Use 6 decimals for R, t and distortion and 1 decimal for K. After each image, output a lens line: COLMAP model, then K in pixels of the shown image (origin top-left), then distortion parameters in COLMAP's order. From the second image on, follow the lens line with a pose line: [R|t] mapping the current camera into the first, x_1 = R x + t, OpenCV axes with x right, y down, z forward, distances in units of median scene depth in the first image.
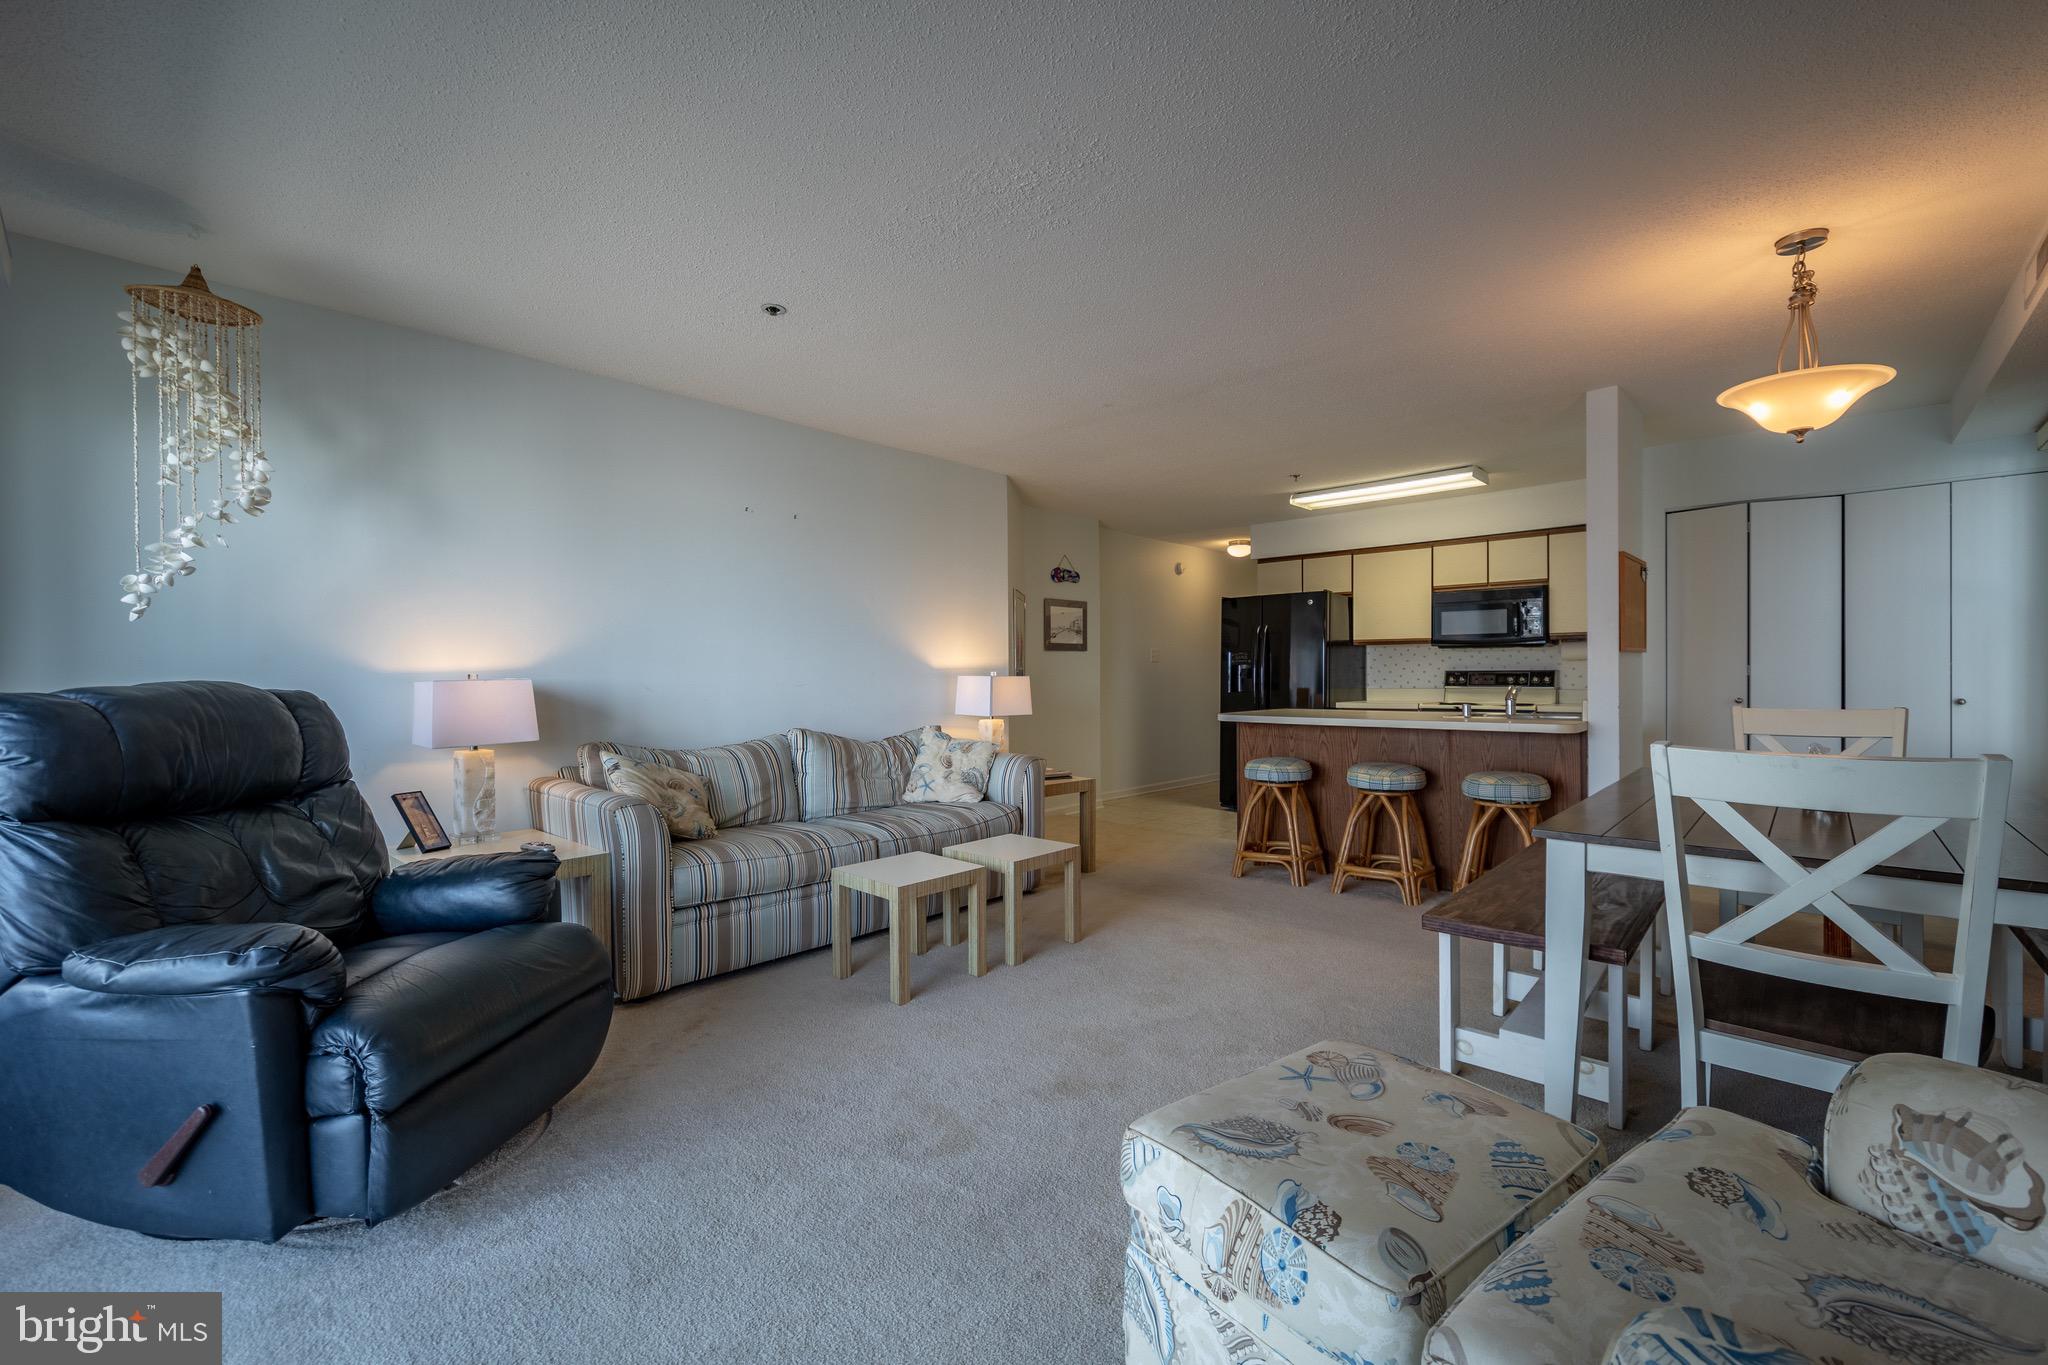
lens RADIAL K [[839.5, 0, 1036.8], [0, 839.5, 679.1], [0, 0, 1]] dist [-0.002470, -0.000285]
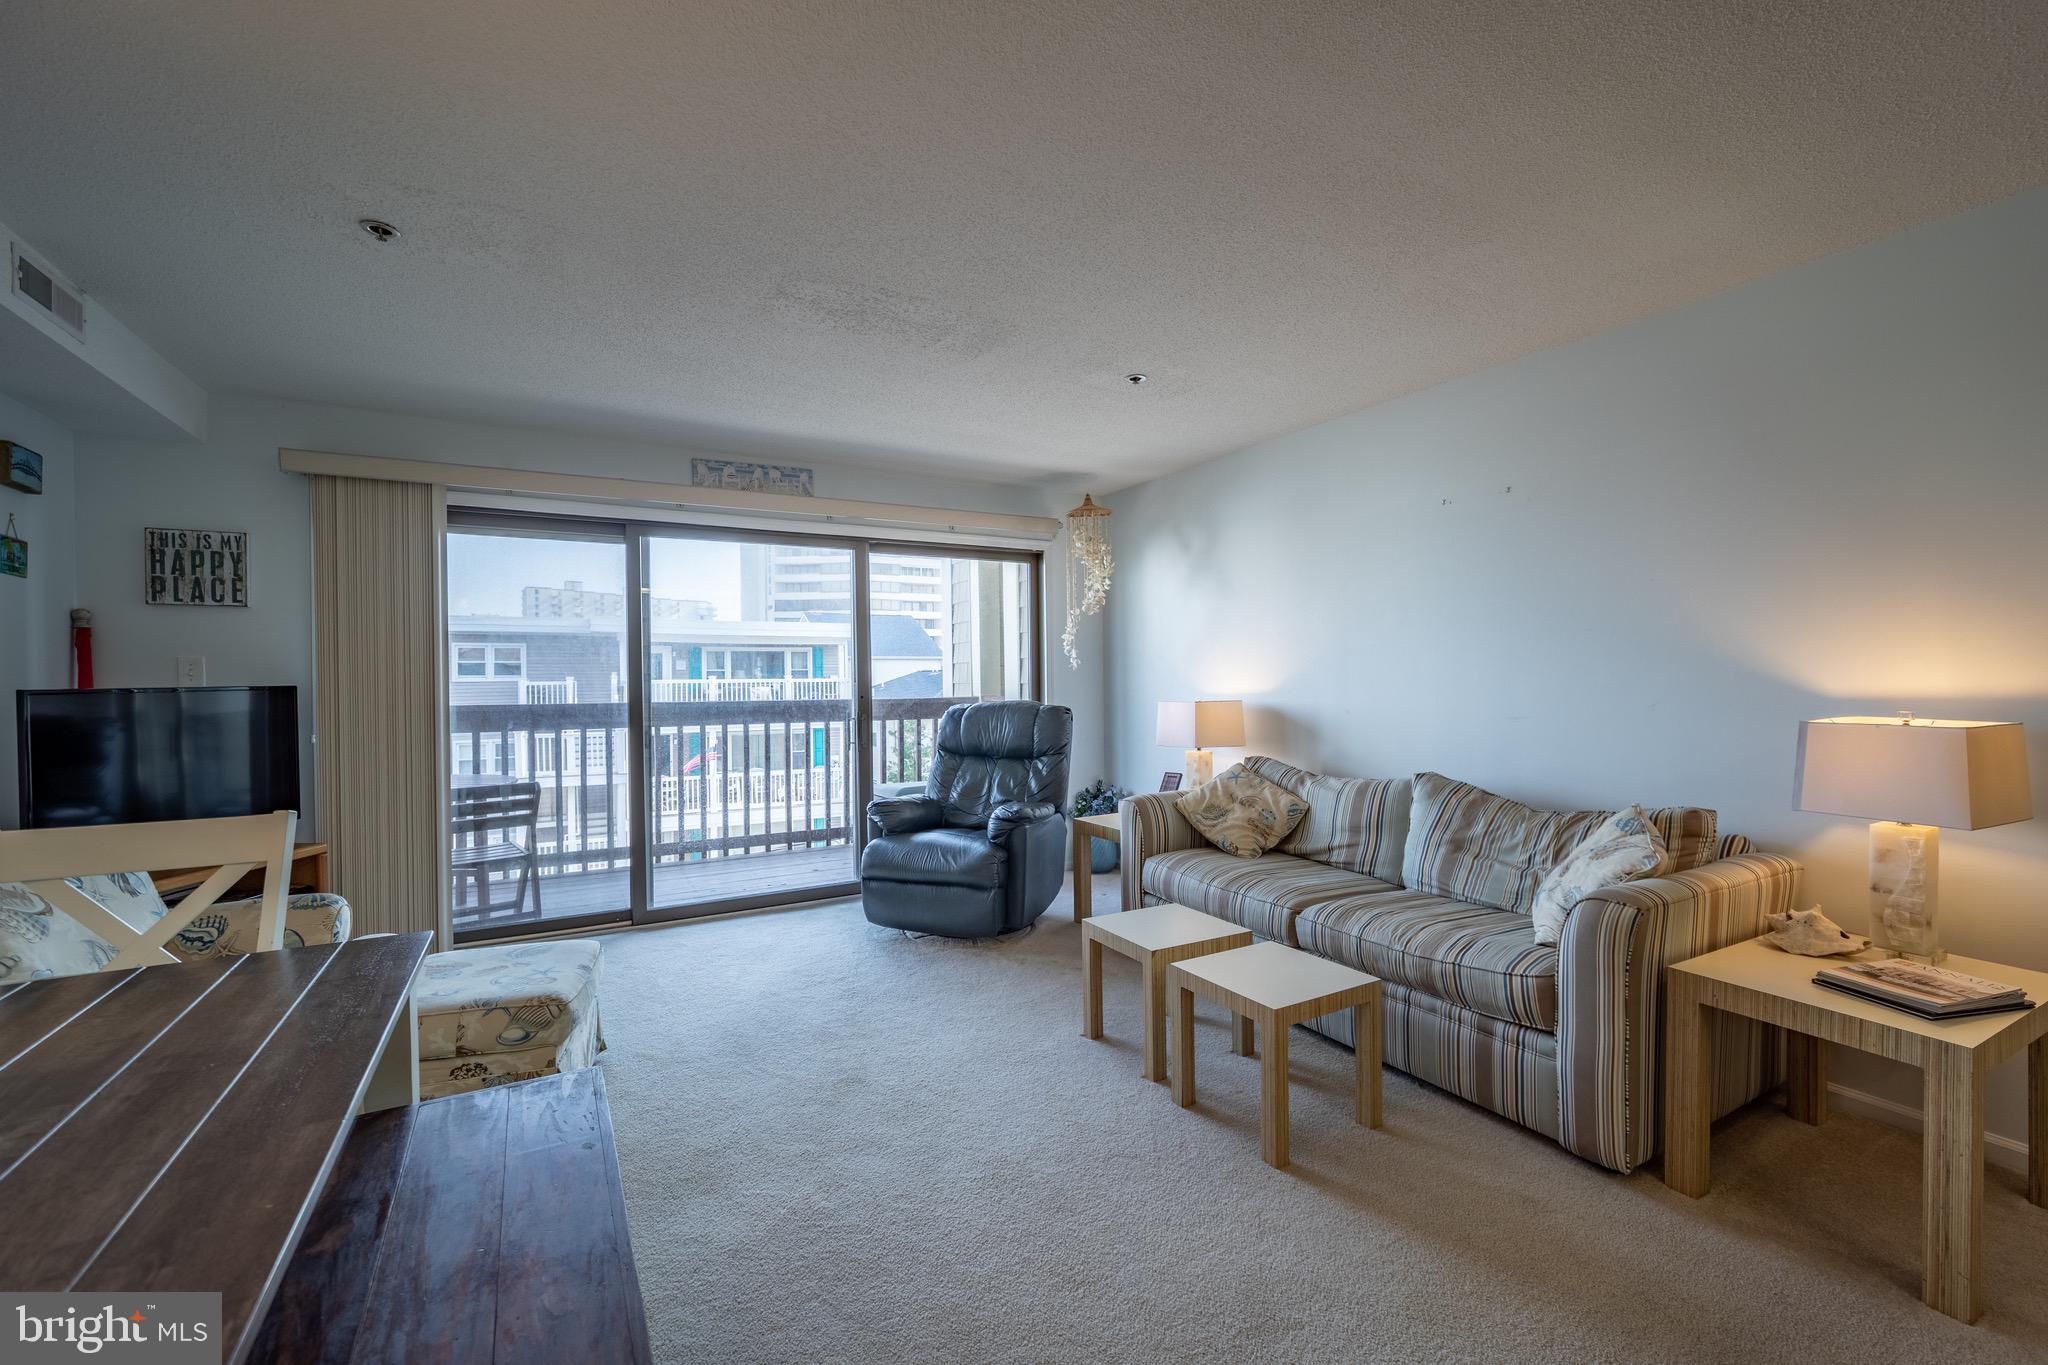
lens RADIAL K [[839.5, 0, 1036.8], [0, 839.5, 679.1], [0, 0, 1]] dist [-0.002470, -0.000285]
pose [[-0.317607, 0.011913, -0.948147, 0.381968], [0.008736, 0.999915, 0.009637, -0.025552], [0.948182, -0.005223, -0.317685, 0.598990]]
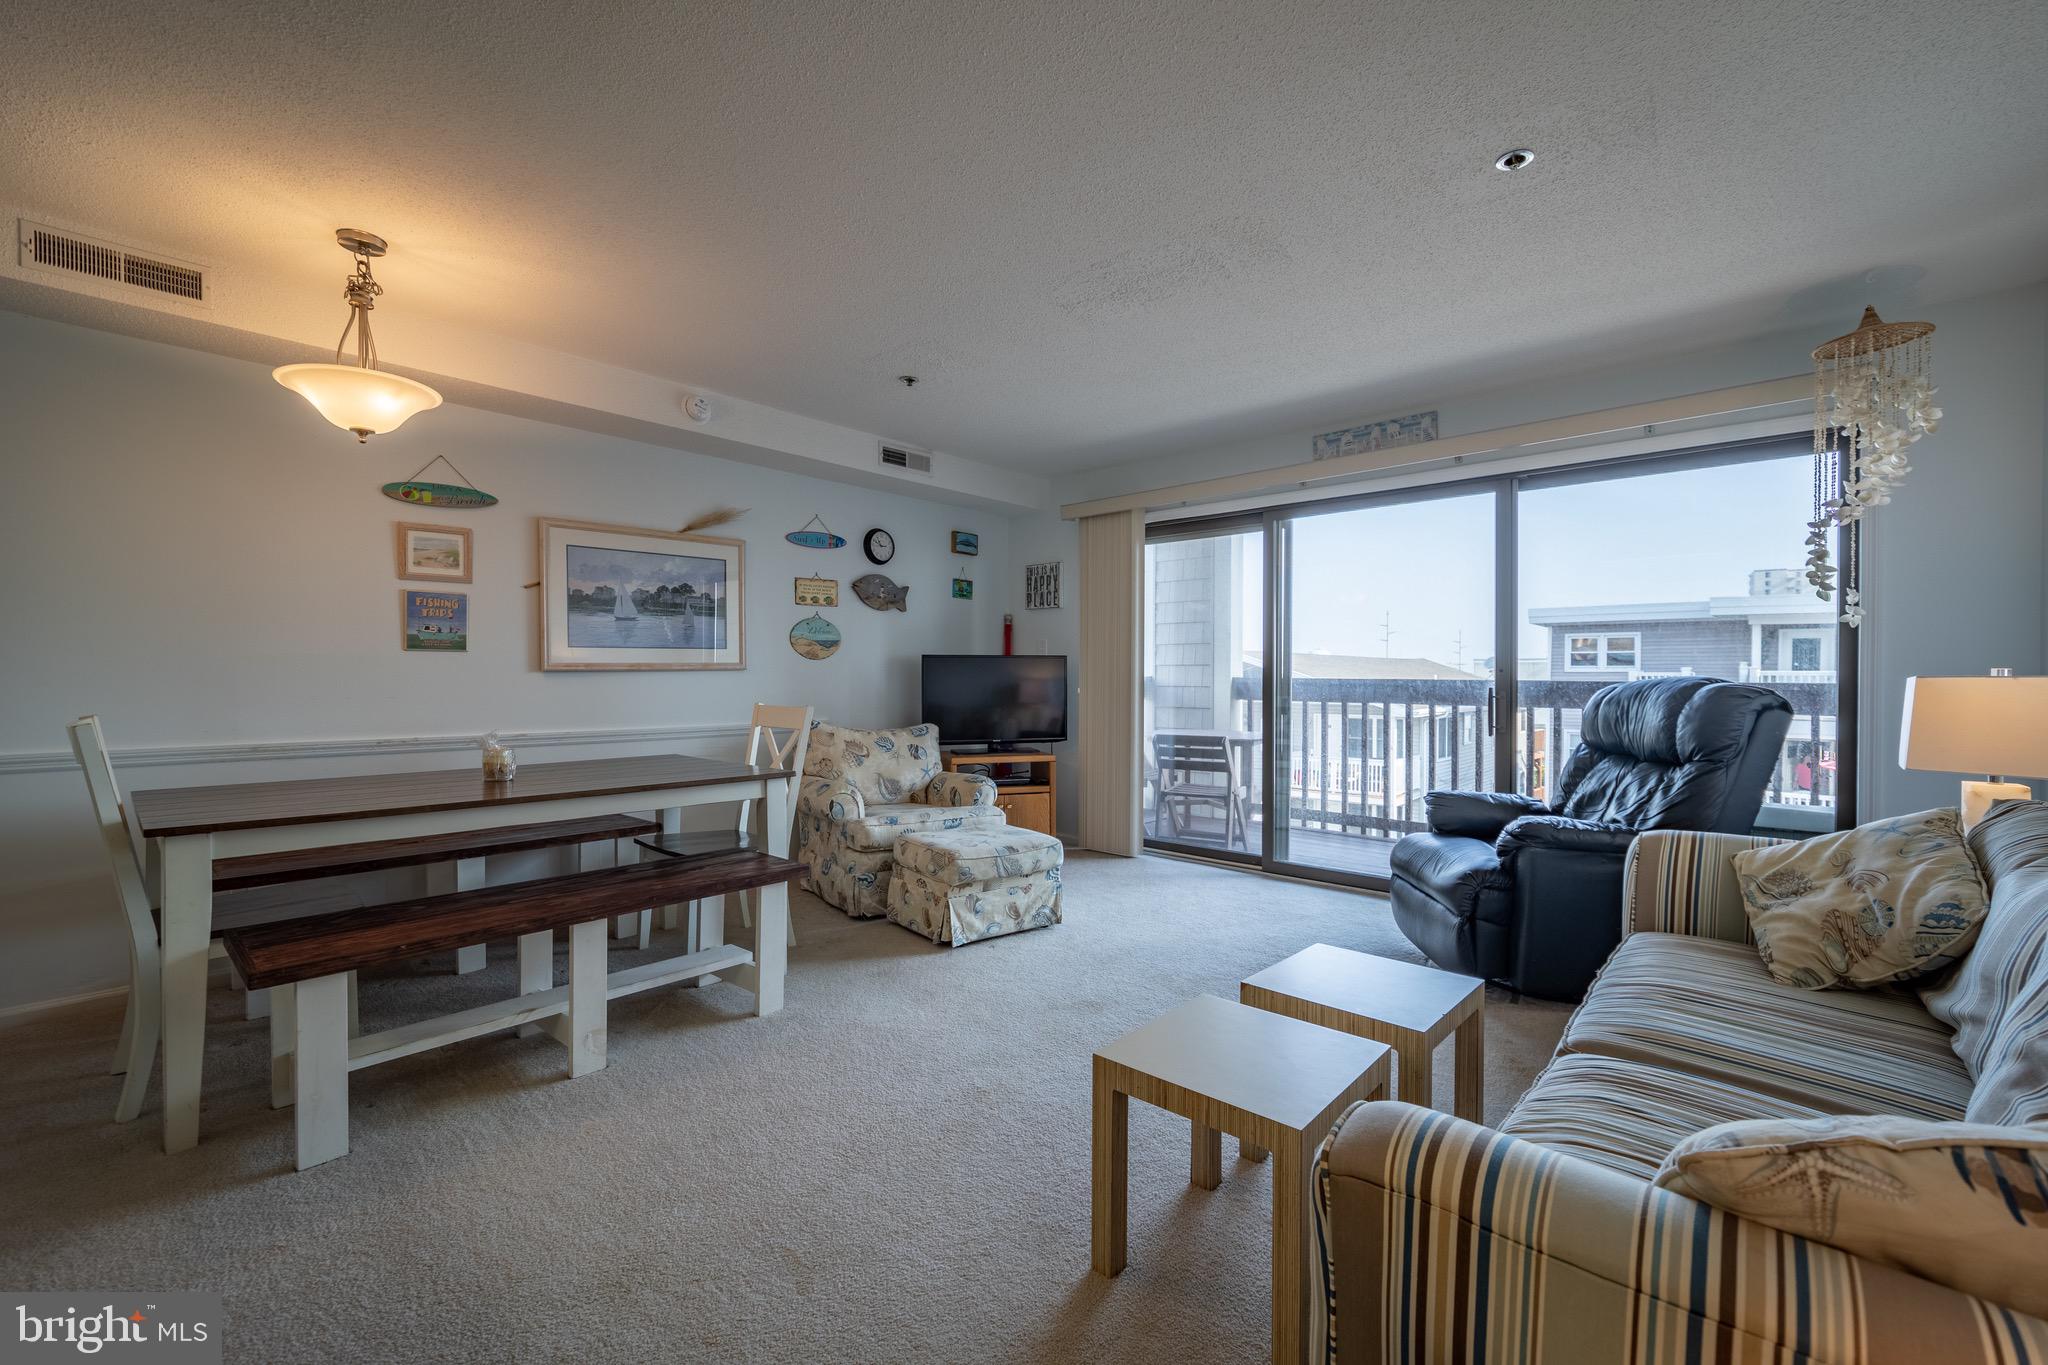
lens RADIAL K [[839.5, 0, 1036.8], [0, 839.5, 679.1], [0, 0, 1]] dist [-0.002470, -0.000285]
pose [[-0.999908, -0.000440, 0.013577, 0.027508], [-0.000298, 0.999945, 0.010458, -0.005072], [-0.013581, 0.010453, -0.999853, 0.832541]]
